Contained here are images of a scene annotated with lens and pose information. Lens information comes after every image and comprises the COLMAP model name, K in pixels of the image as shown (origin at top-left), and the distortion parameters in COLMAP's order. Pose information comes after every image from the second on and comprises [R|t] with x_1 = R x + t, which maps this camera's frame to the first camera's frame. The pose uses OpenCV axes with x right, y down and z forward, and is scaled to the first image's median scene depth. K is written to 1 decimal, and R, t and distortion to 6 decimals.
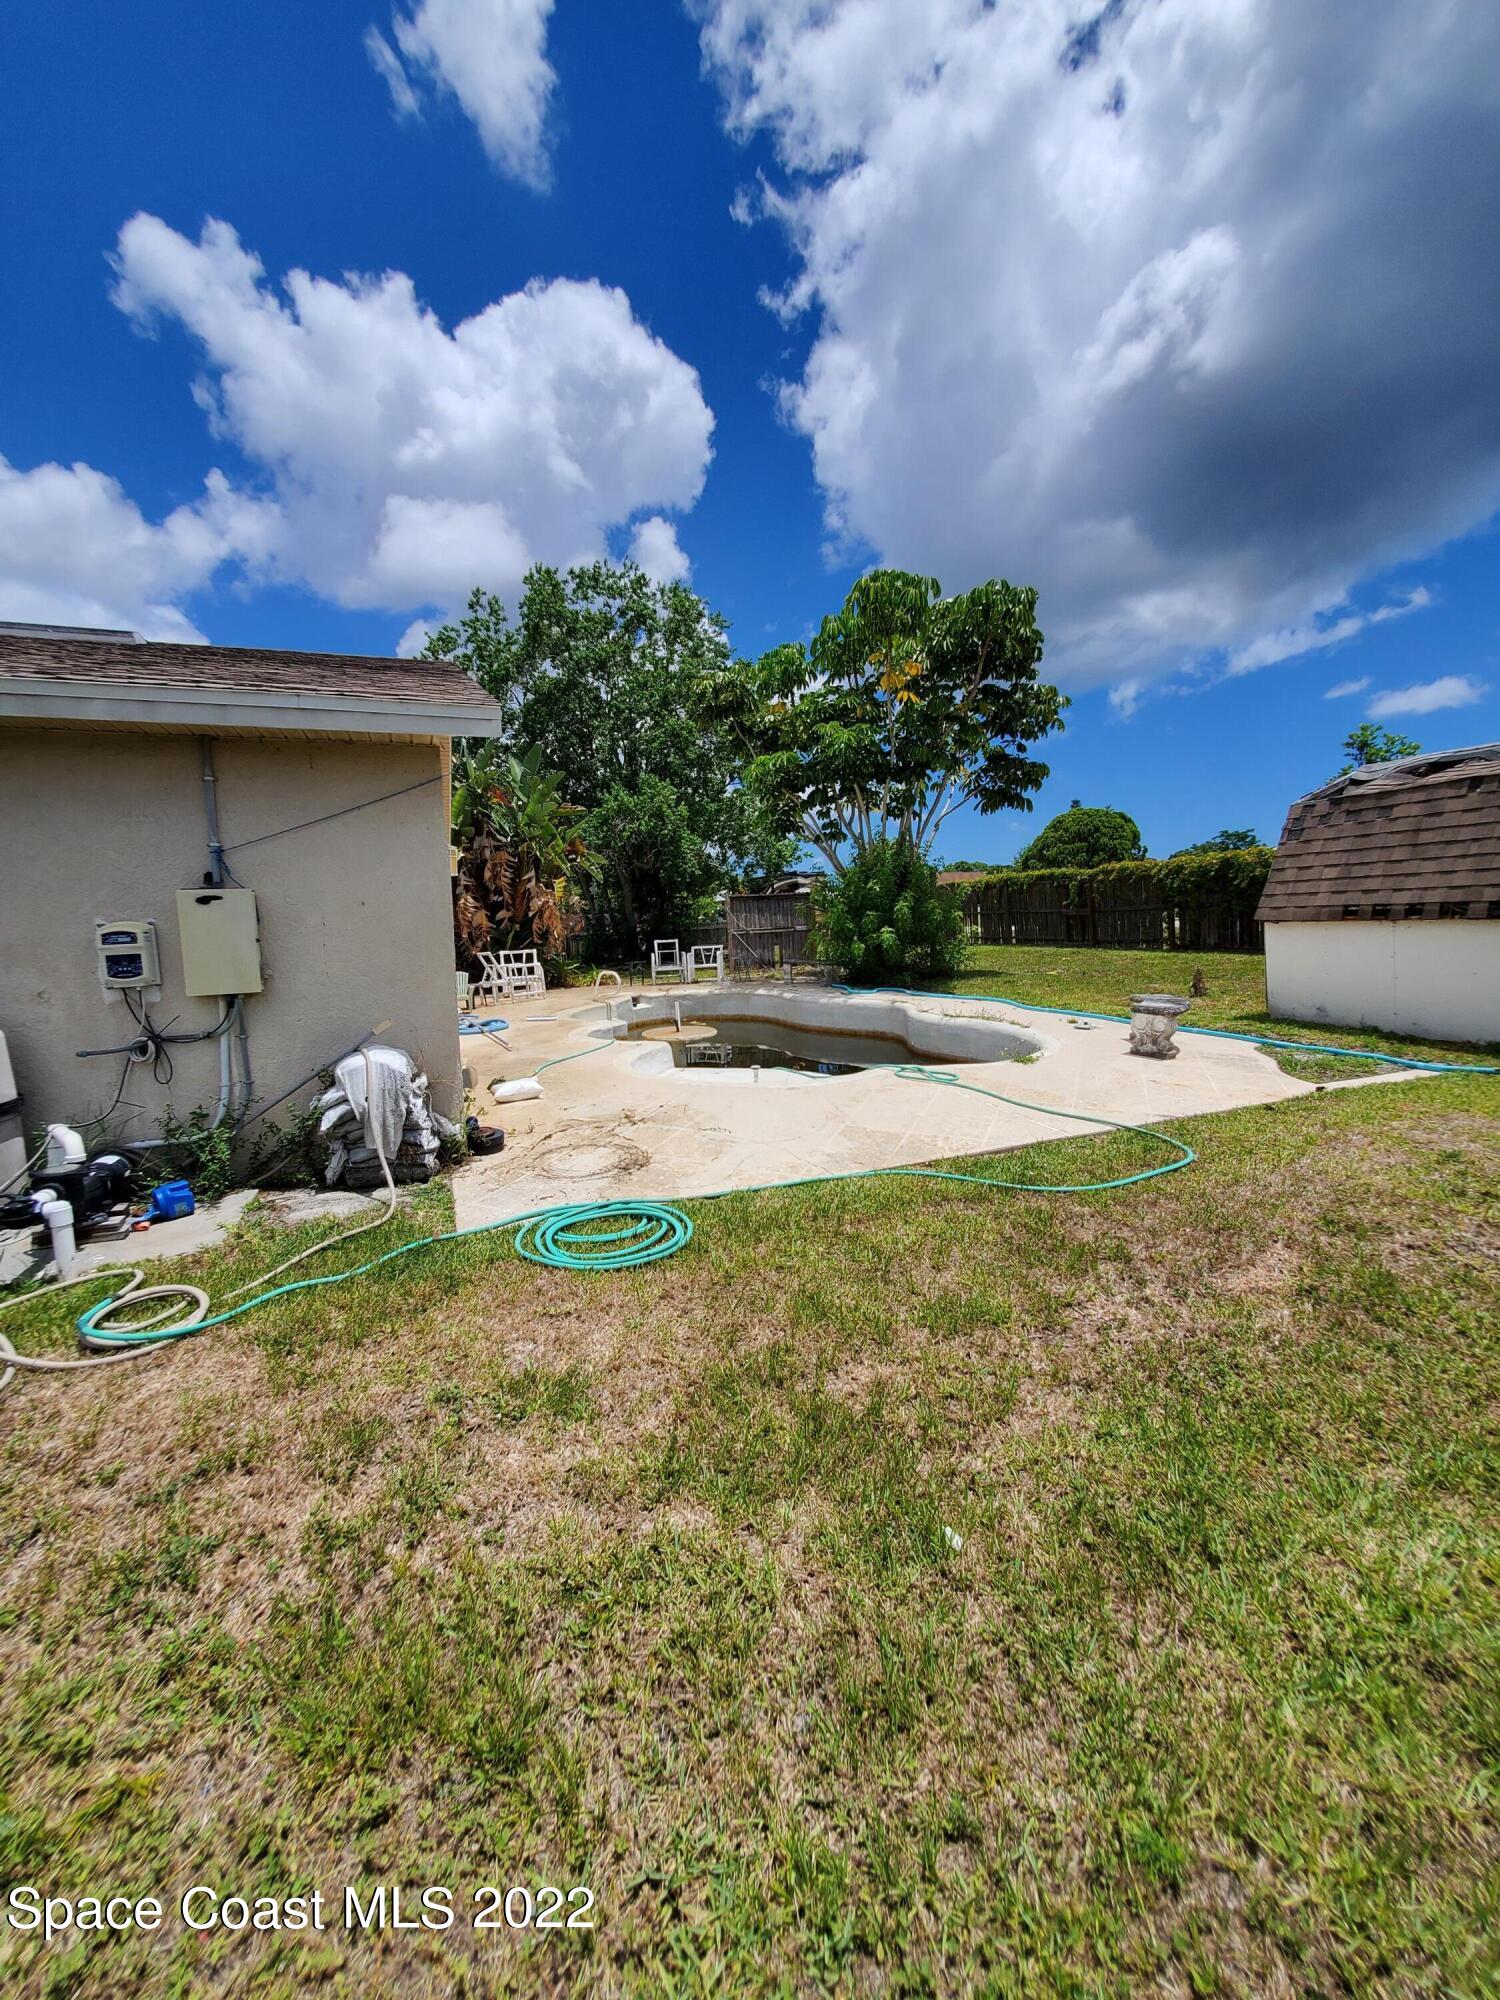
lens RADIAL K [[793.3, 0, 734.0], [0, 793.3, 992.8], [0, 0, 1]] dist [0.000537, -0.001158]
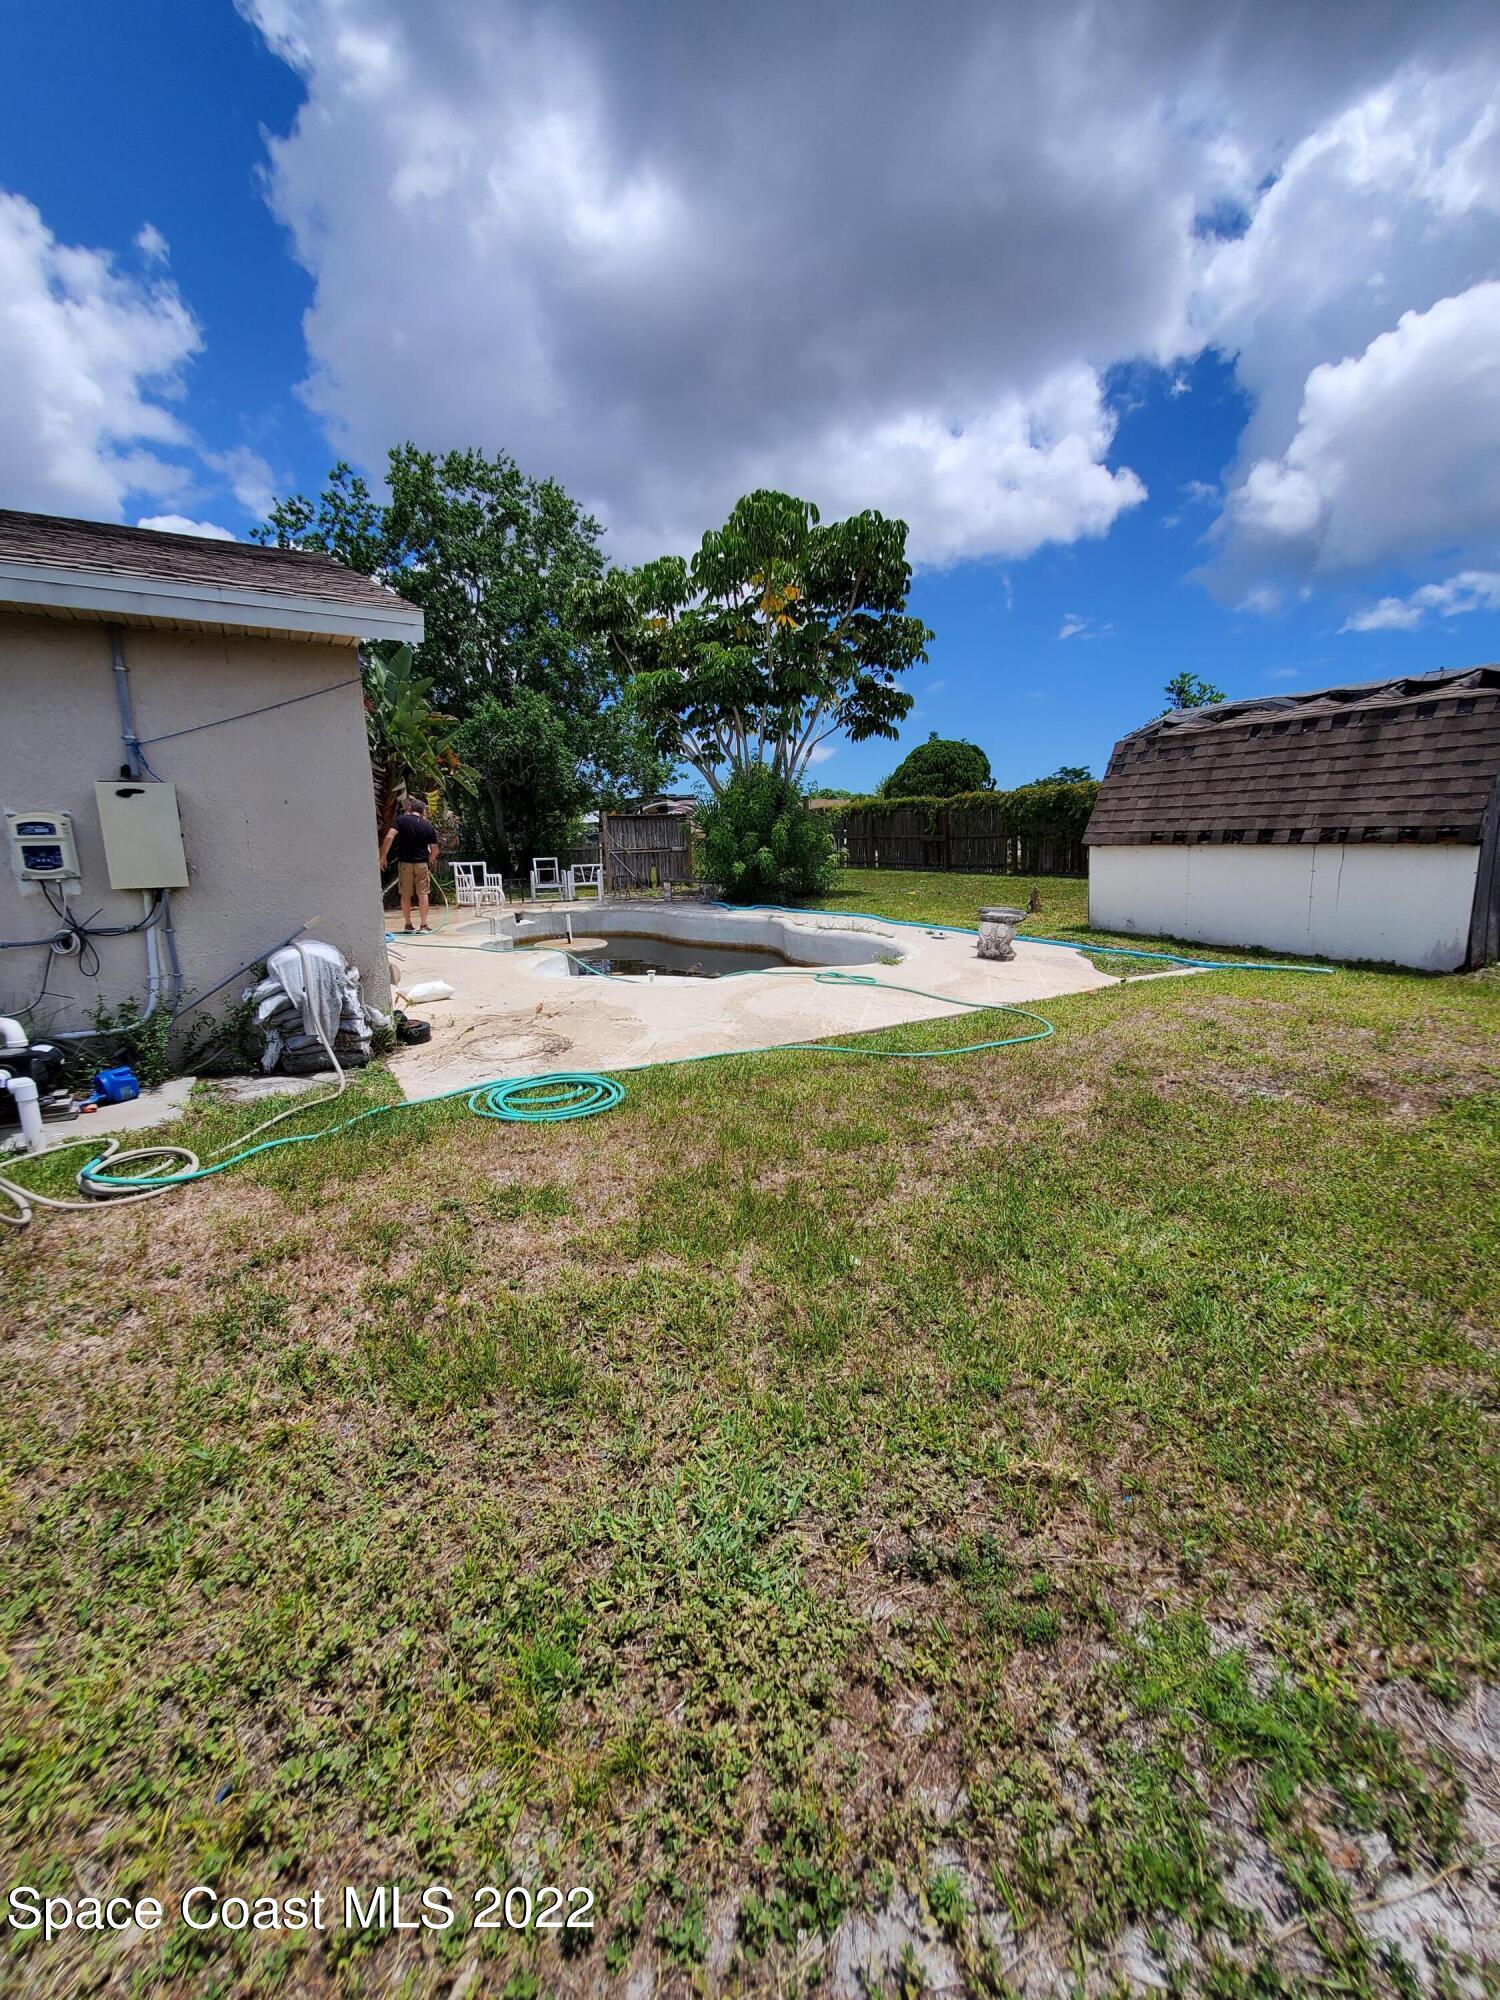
lens RADIAL K [[793.3, 0, 729.8], [0, 793.3, 997.4], [0, 0, 1]] dist [0.000537, -0.001158]
pose [[0.986595, -0.012876, 0.162679, -0.065155], [-0.002982, 0.995293, 0.096862, 0.035397], [-0.163161, -0.096048, 0.981913, -0.117311]]
